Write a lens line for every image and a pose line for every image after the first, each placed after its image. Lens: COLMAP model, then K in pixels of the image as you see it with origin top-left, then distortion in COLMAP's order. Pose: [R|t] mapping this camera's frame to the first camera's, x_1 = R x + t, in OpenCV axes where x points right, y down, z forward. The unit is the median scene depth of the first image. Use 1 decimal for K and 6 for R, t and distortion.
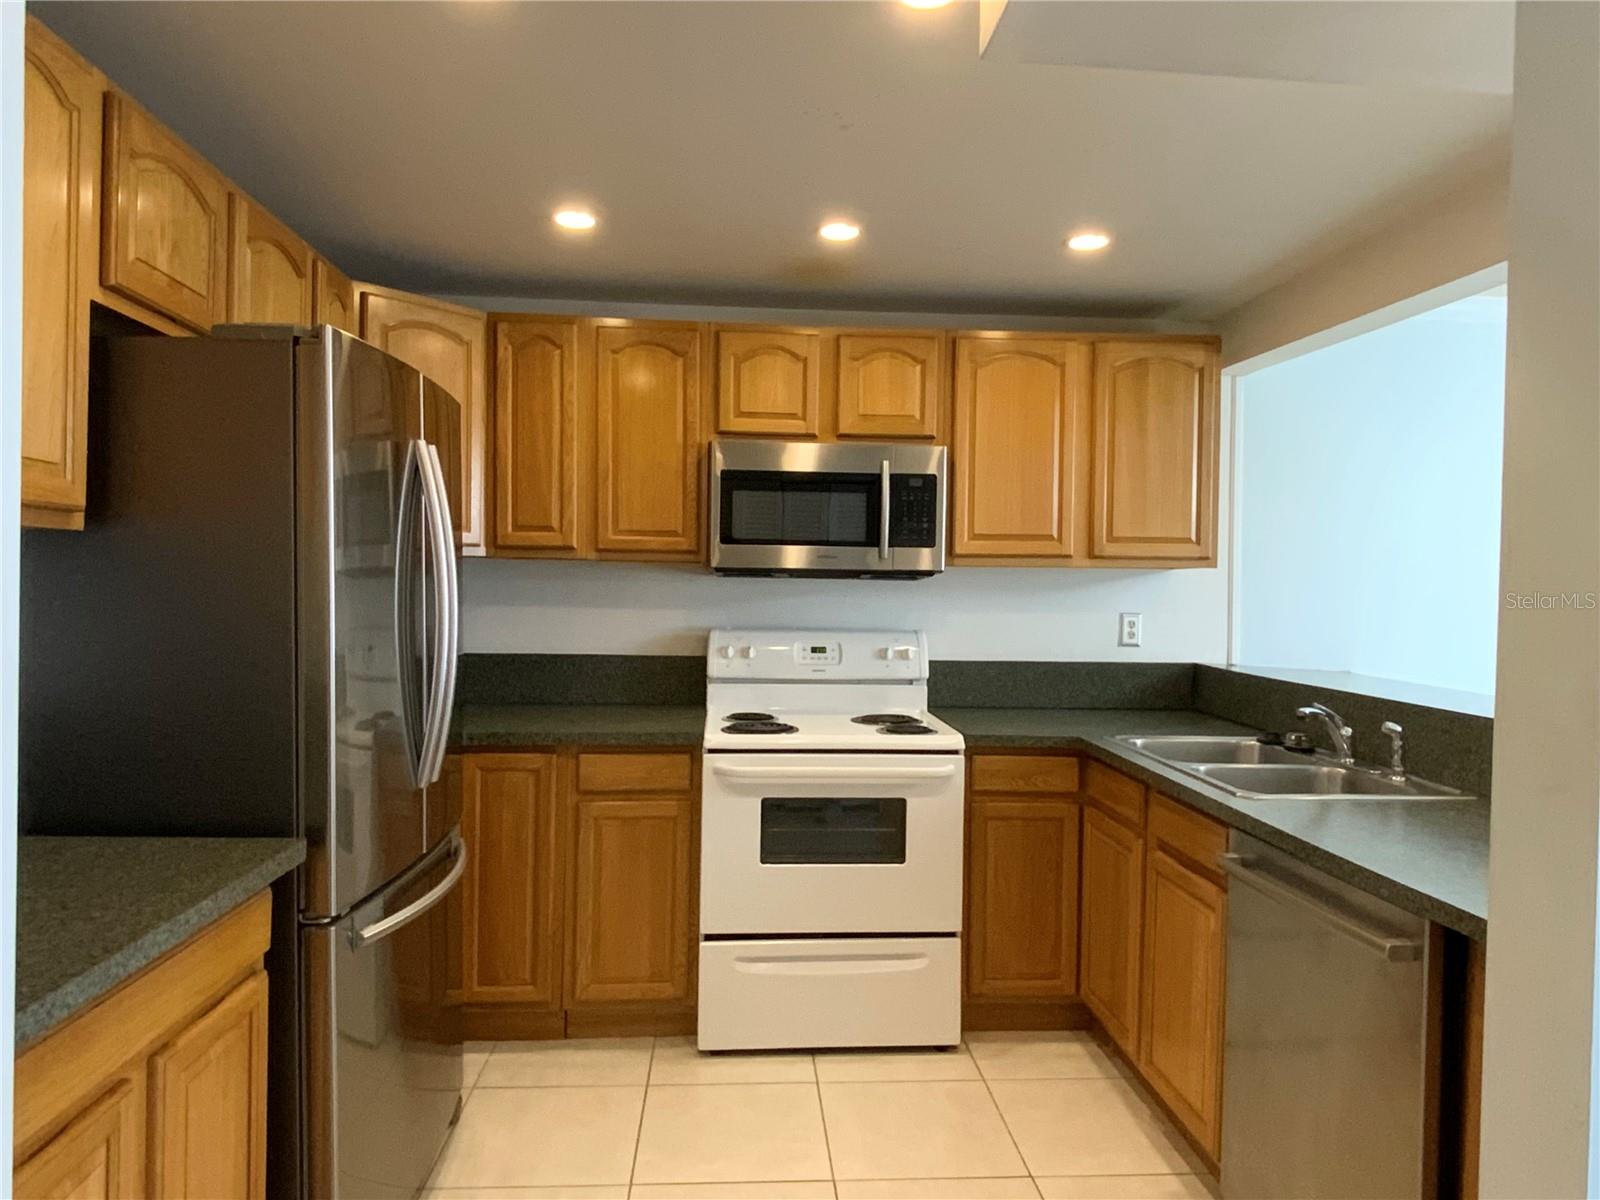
lens RADIAL K [[1001.1, 0, 800.0], [0, 1001.1, 600.0], [0, 0, 1]] dist [0.057102, -0.081265]
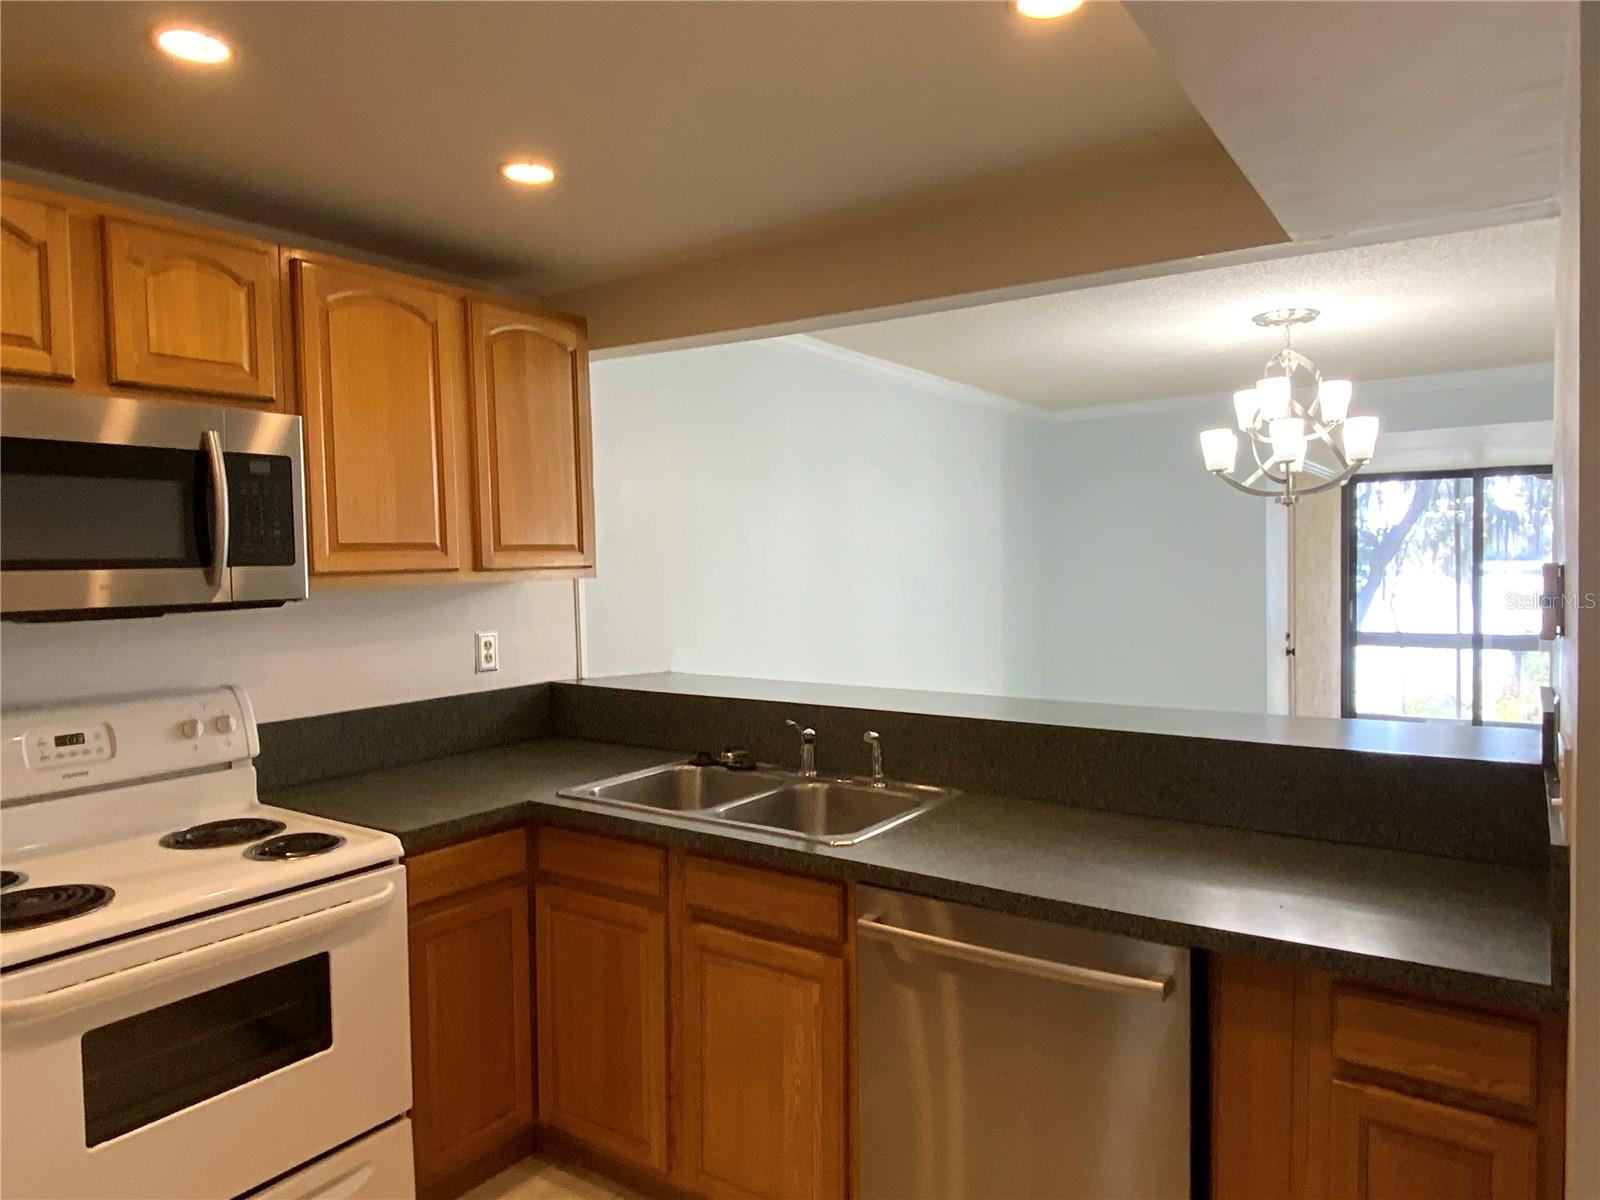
lens RADIAL K [[1001.1, 0, 800.0], [0, 1001.1, 600.0], [0, 0, 1]] dist [0.057102, -0.081265]
pose [[0.629883, -0.056664, 0.774621, -0.179859], [0.041578, 0.998365, 0.039221, -0.041529], [-0.775577, 0.007503, 0.631209, 0.304779]]
